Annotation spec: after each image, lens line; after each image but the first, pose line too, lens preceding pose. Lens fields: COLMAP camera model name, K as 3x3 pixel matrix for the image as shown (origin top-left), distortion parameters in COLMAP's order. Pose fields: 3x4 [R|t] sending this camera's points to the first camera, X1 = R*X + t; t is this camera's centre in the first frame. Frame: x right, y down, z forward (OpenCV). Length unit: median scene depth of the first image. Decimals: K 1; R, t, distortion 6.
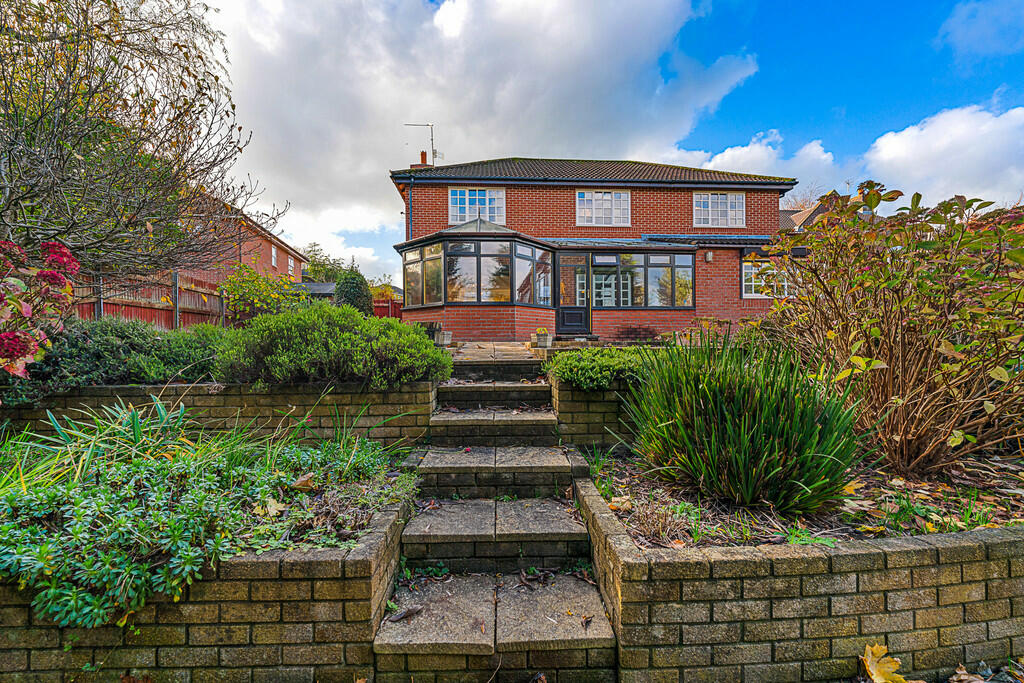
lens RADIAL K [[415.3, 0, 507.7], [0, 415.3, 345.7], [0, 0, 1]] dist [-0.002778, -0.000078]
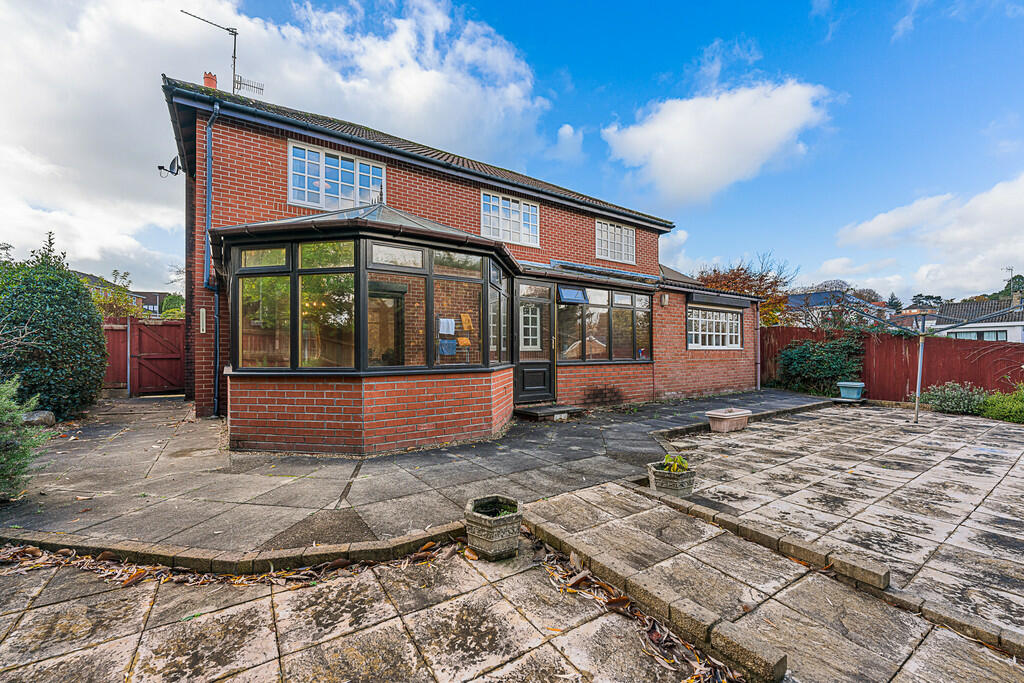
lens RADIAL K [[409.4, 0, 505.6], [0, 409.4, 345.4], [0, 0, 1]] dist [0.000102, 0.000004]
pose [[0.858651, 0.010030, 0.512462, -0.173170], [-0.001103, 0.999842, -0.017720, -0.085136], [-0.512559, 0.014650, 0.858527, 0.359871]]
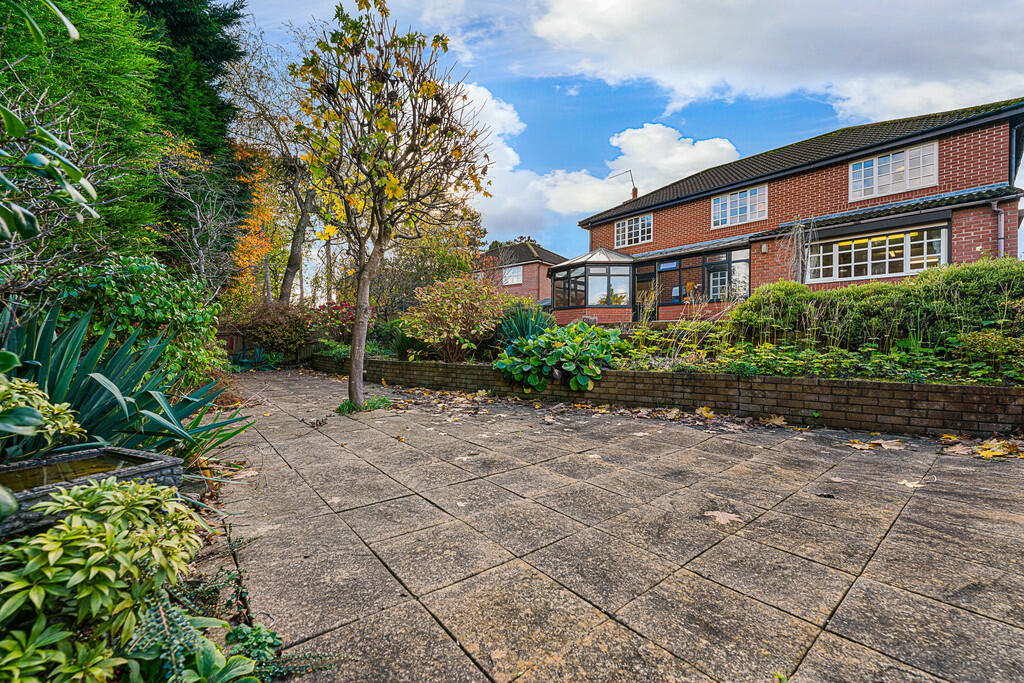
lens RADIAL K [[415.3, 0, 507.7], [0, 415.3, 345.7], [0, 0, 1]] dist [-0.002778, -0.000078]
pose [[0.621105, 0.001657, -0.783726, 0.705439], [-0.016626, 0.999801, -0.011063, 0.037483], [0.783551, 0.019902, 0.621009, -0.095205]]
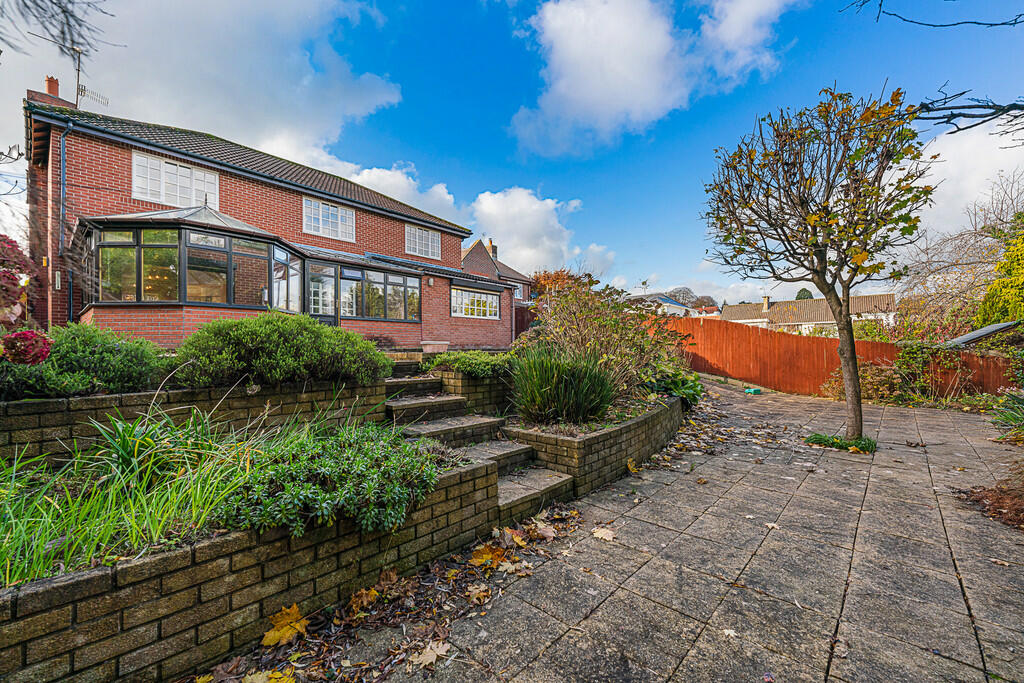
lens RADIAL K [[415.3, 0, 507.7], [0, 415.3, 345.7], [0, 0, 1]] dist [-0.002778, -0.000078]
pose [[0.701958, 0.008156, 0.712171, -0.200467], [0.005667, 0.999839, -0.017037, 0.002744], [-0.712195, 0.015995, 0.701799, -0.044161]]
